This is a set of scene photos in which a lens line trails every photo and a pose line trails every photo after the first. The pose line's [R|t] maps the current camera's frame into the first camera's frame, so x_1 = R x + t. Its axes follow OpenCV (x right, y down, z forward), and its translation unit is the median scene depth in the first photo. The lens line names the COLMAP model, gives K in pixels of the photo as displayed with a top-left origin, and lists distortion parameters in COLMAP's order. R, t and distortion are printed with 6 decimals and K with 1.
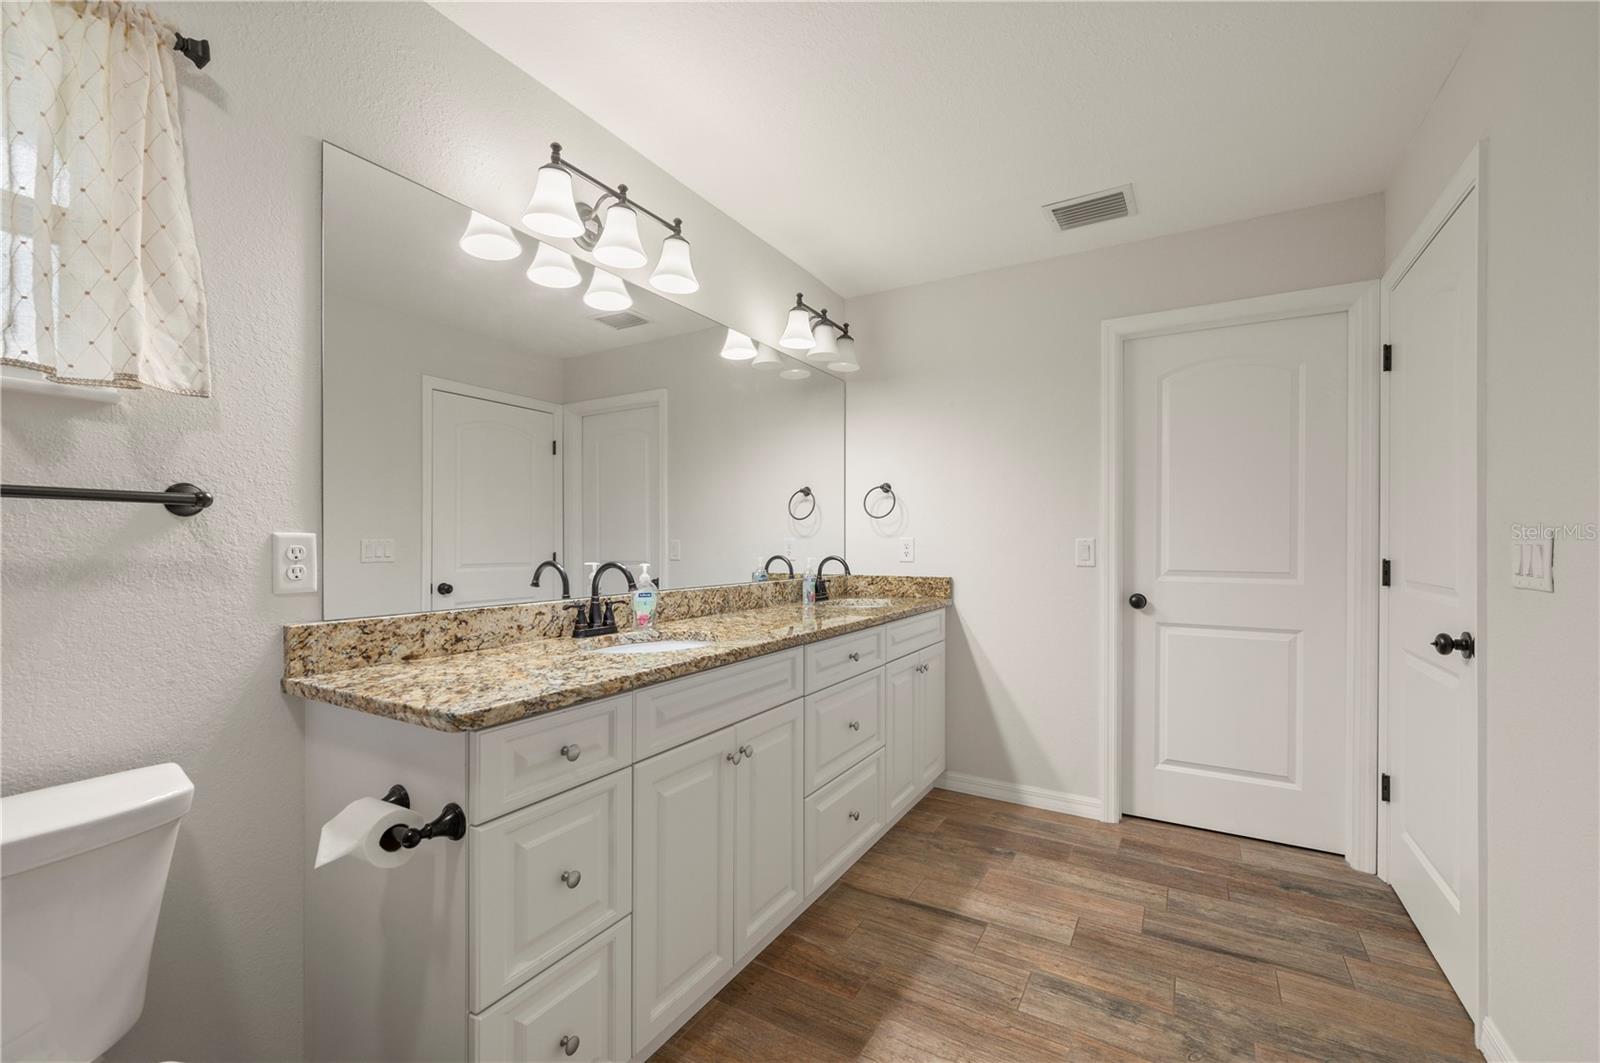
lens RADIAL K [[677.5, 0, 799.7], [0, 677.5, 538.5], [0, 0, 1]] dist [-0.001165, -0.000604]
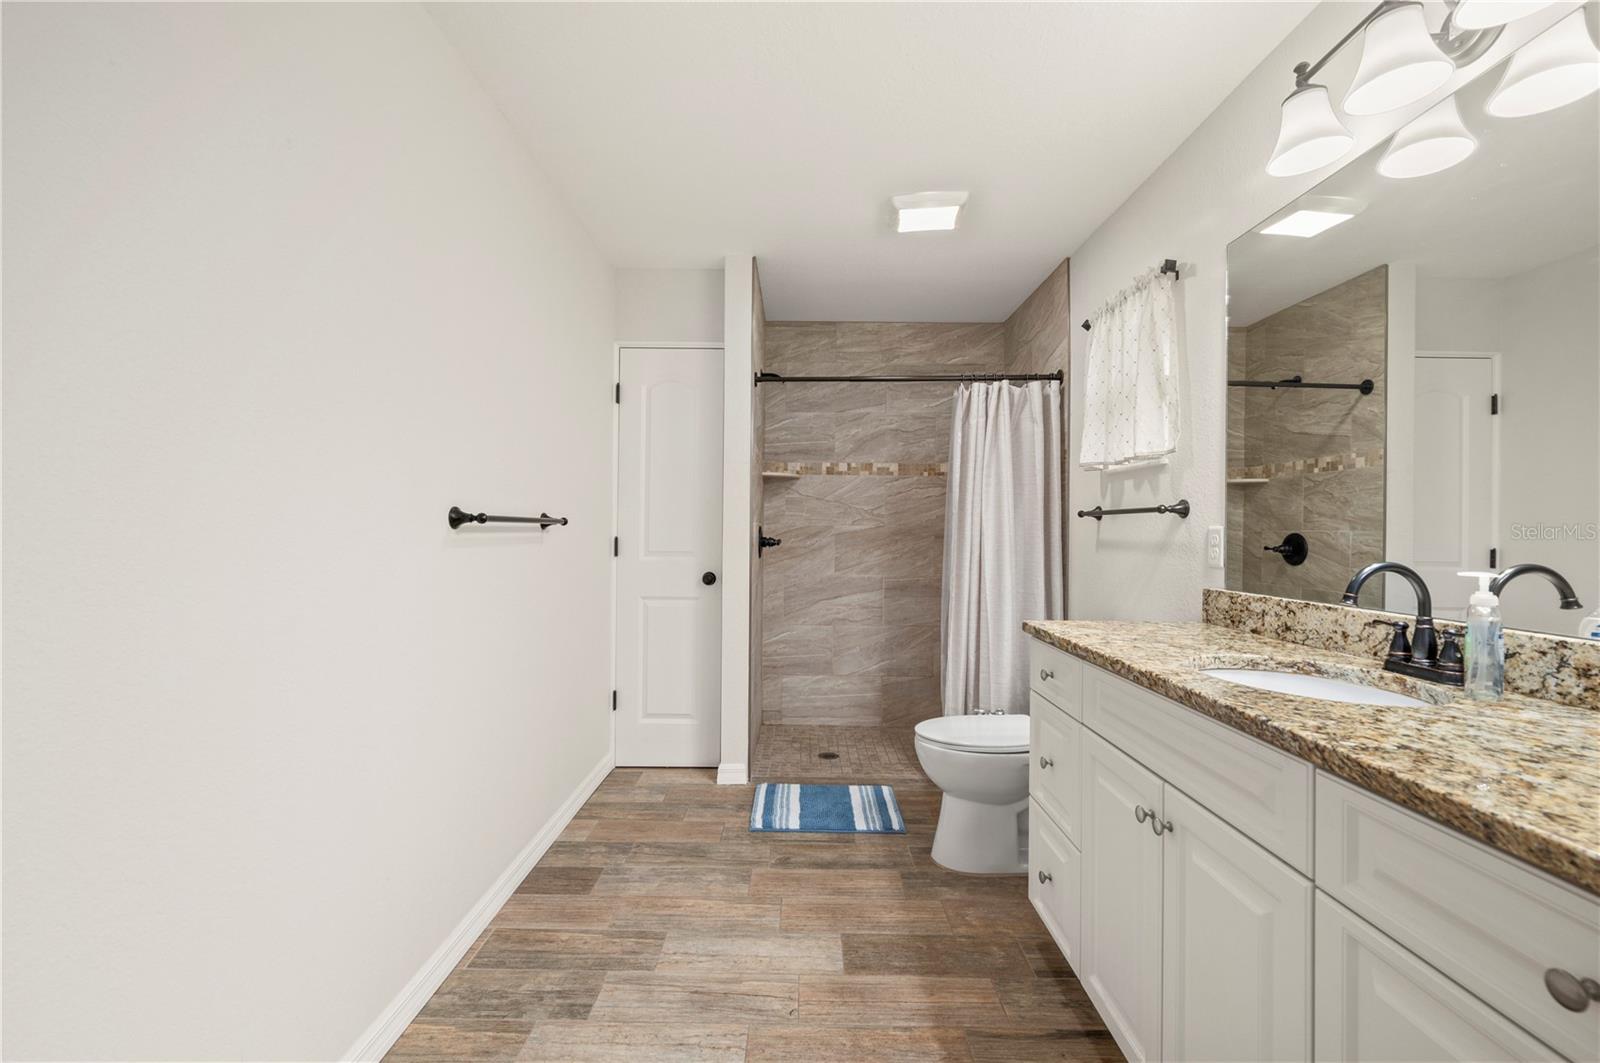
lens RADIAL K [[677.5, 0, 799.2], [0, 677.5, 532.6], [0, 0, 1]] dist [-0.001165, -0.000604]
pose [[-0.869832, -0.009814, -0.493251, 0.646526], [-0.009389, 0.999950, -0.003340, 0.015767], [0.493259, 0.001726, -0.869881, 1.537202]]
